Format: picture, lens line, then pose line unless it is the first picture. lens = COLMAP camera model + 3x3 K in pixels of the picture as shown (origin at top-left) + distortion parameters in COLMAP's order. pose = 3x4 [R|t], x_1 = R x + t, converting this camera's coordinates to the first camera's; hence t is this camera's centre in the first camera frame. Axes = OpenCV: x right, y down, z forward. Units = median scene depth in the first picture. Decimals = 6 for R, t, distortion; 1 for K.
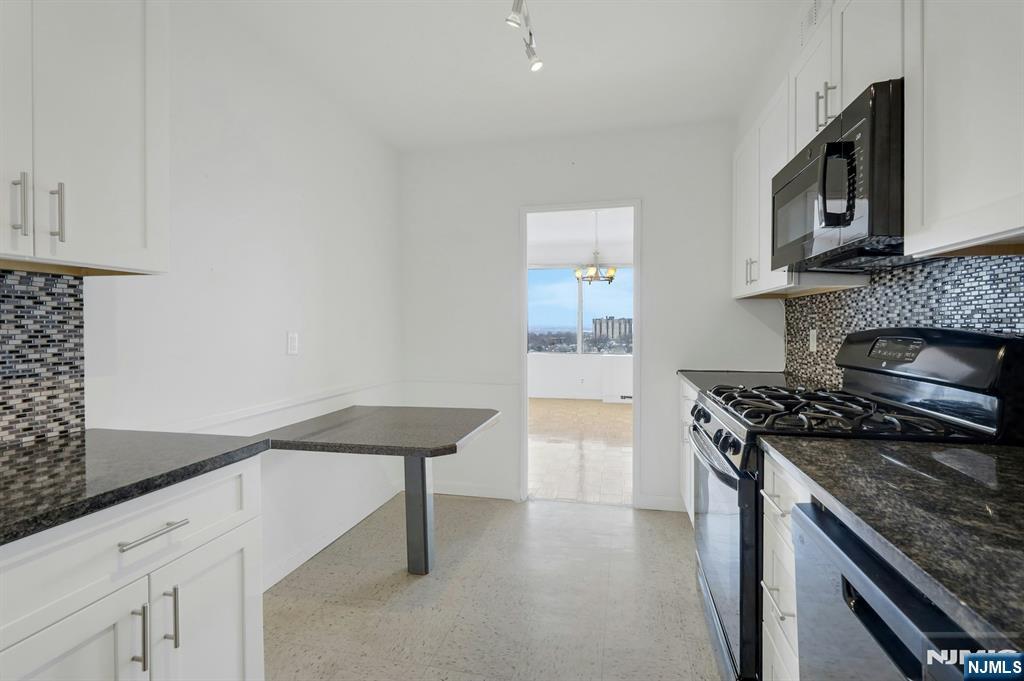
lens RADIAL K [[455.7, 0, 527.0], [0, 455.7, 327.1], [0, 0, 1]] dist [-0.005170, -0.000130]
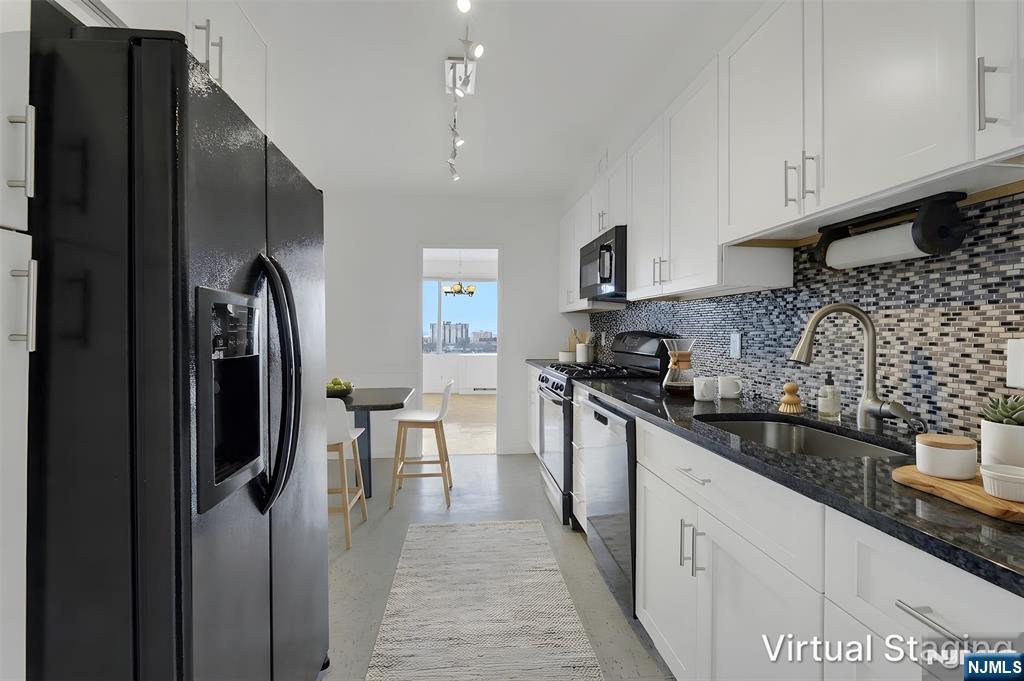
lens RADIAL K [[455.7, 0, 509.5], [0, 455.7, 333.0], [0, 0, 1]] dist [-0.005170, -0.000130]
pose [[0.949741, 0.001721, 0.313032, -0.307221], [-0.002302, 0.999996, 0.001484, 0.007965], [-0.313028, -0.002130, 0.949741, -0.660324]]
